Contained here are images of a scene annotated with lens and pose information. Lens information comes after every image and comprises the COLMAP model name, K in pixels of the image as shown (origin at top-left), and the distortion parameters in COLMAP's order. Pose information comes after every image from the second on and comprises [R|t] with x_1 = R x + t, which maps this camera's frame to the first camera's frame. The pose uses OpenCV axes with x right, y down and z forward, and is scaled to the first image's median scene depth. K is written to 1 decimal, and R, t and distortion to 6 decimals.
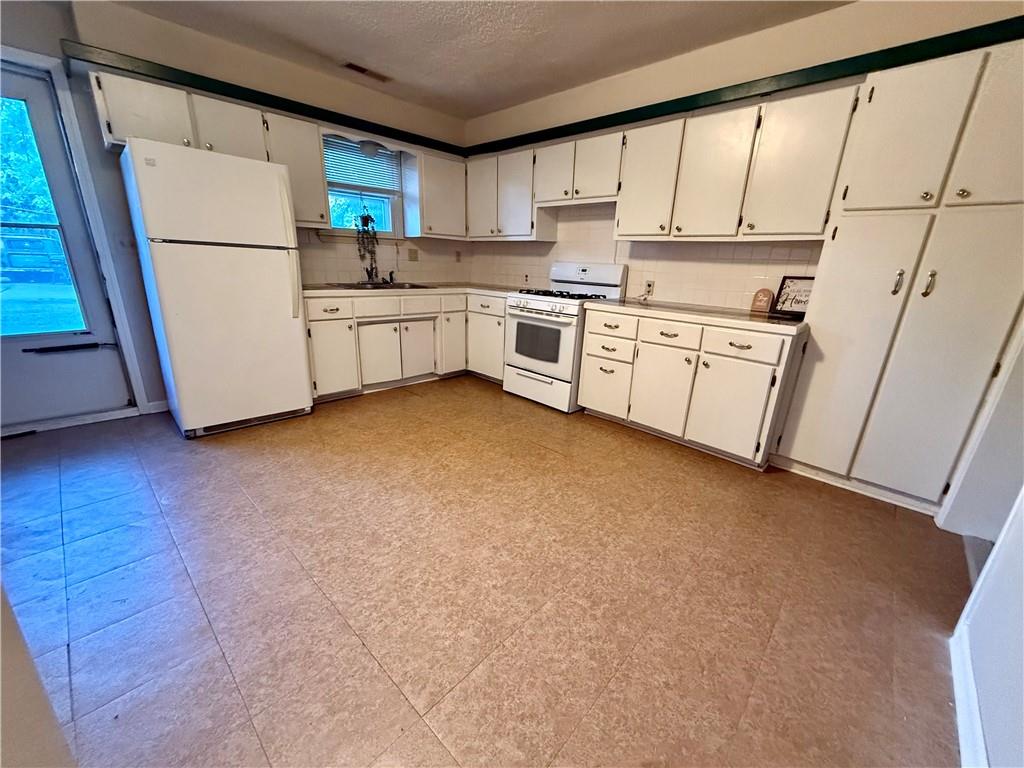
lens RADIAL K [[406.9, 0, 511.3], [0, 406.9, 385.5], [0, 0, 1]] dist [0.001845, -0.000482]
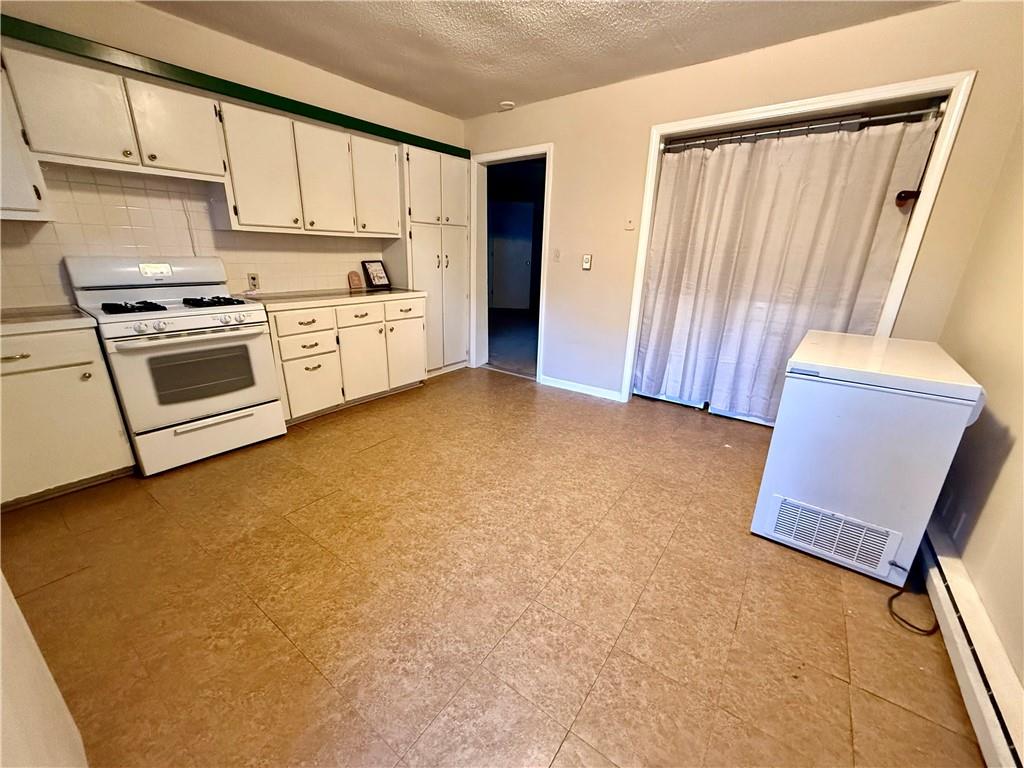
lens RADIAL K [[406.9, 0, 511.1], [0, 406.9, 384.0], [0, 0, 1]] dist [0.001845, -0.000482]
pose [[-0.122446, -0.342444, 0.931525, -0.759219], [0.274278, 0.890358, 0.363364, -0.230548], [-0.953823, 0.299989, -0.015096, 0.583018]]
